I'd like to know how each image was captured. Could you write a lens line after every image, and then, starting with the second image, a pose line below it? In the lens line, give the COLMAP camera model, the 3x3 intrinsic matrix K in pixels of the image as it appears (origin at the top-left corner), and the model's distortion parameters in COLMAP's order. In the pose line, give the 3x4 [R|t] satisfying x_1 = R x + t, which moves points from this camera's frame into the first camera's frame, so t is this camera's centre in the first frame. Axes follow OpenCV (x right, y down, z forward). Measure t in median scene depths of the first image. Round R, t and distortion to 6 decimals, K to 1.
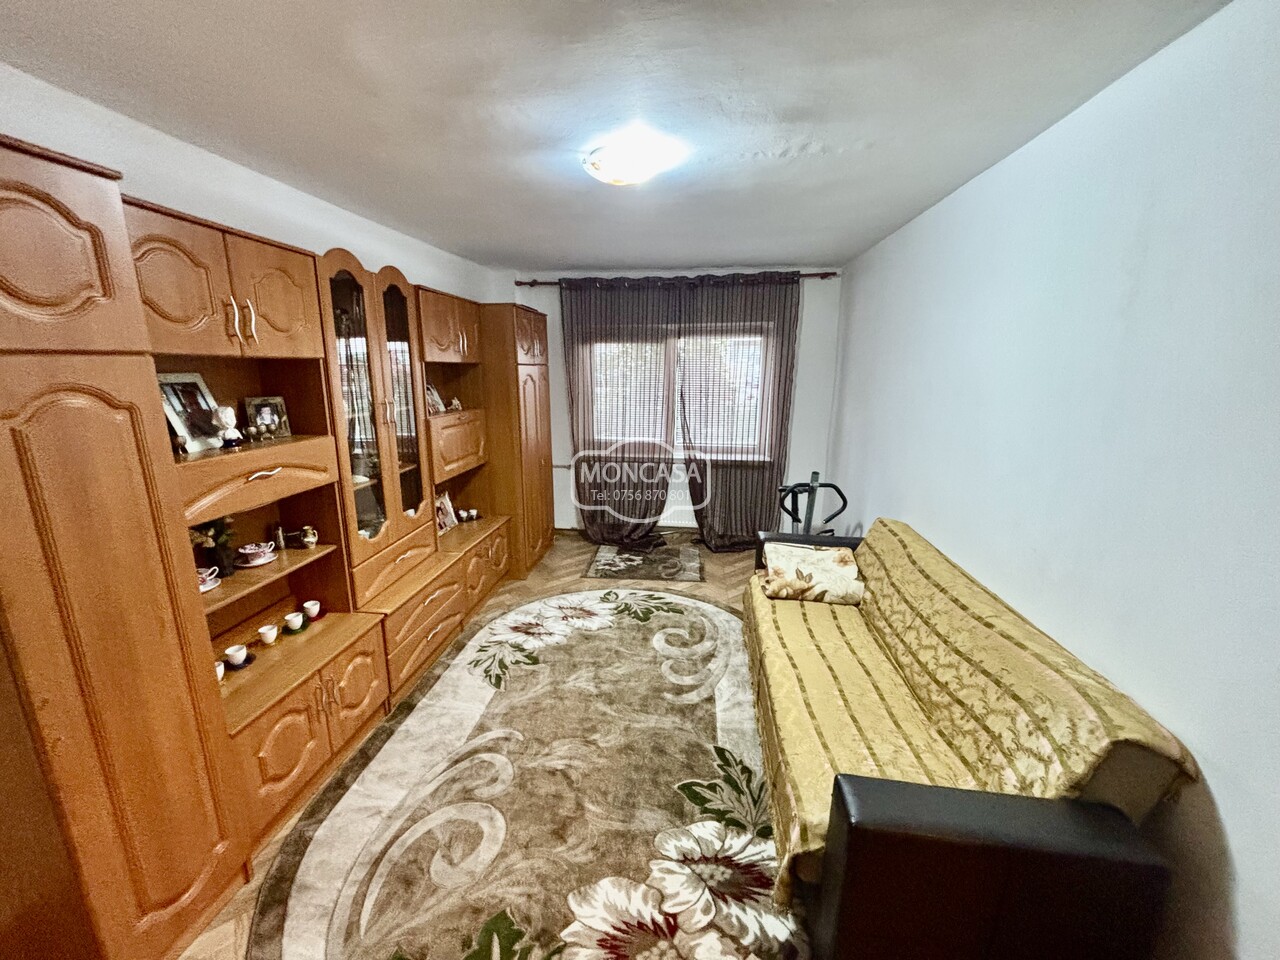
lens RADIAL K [[515.8, 0, 640.0], [0, 515.8, 480.0], [0, 0, 1]] dist [-0.000505, 0.000336]
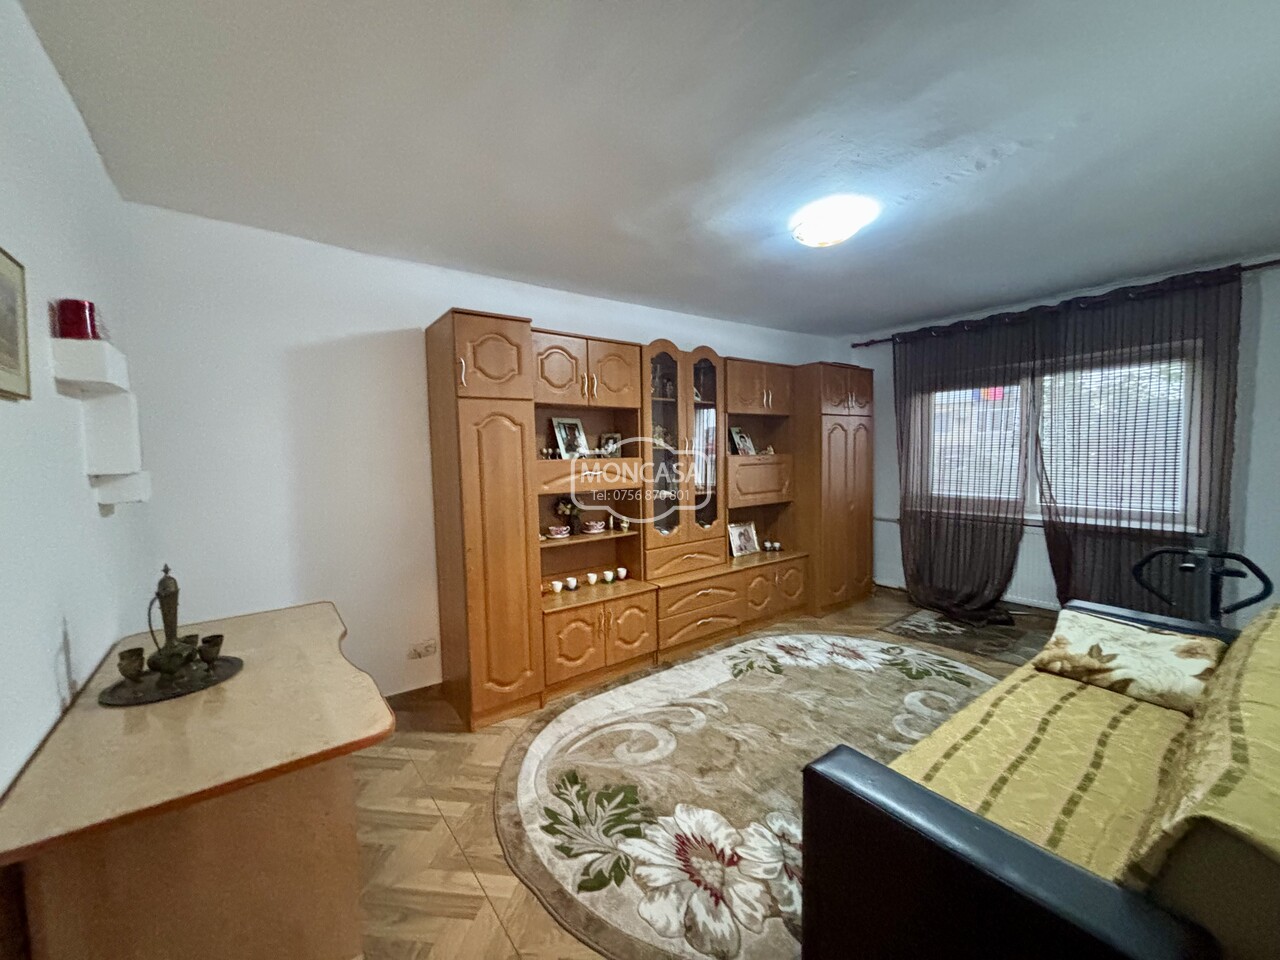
lens RADIAL K [[514.1, 0, 640.0], [0, 514.1, 480.0], [0, 0, 1]] dist [0.042000, -0.019804]
pose [[0.697533, 0.024734, -0.716126, 0.399739], [-0.133809, 0.986320, -0.096269, 0.101890], [0.703948, 0.162974, 0.691300, -0.036720]]
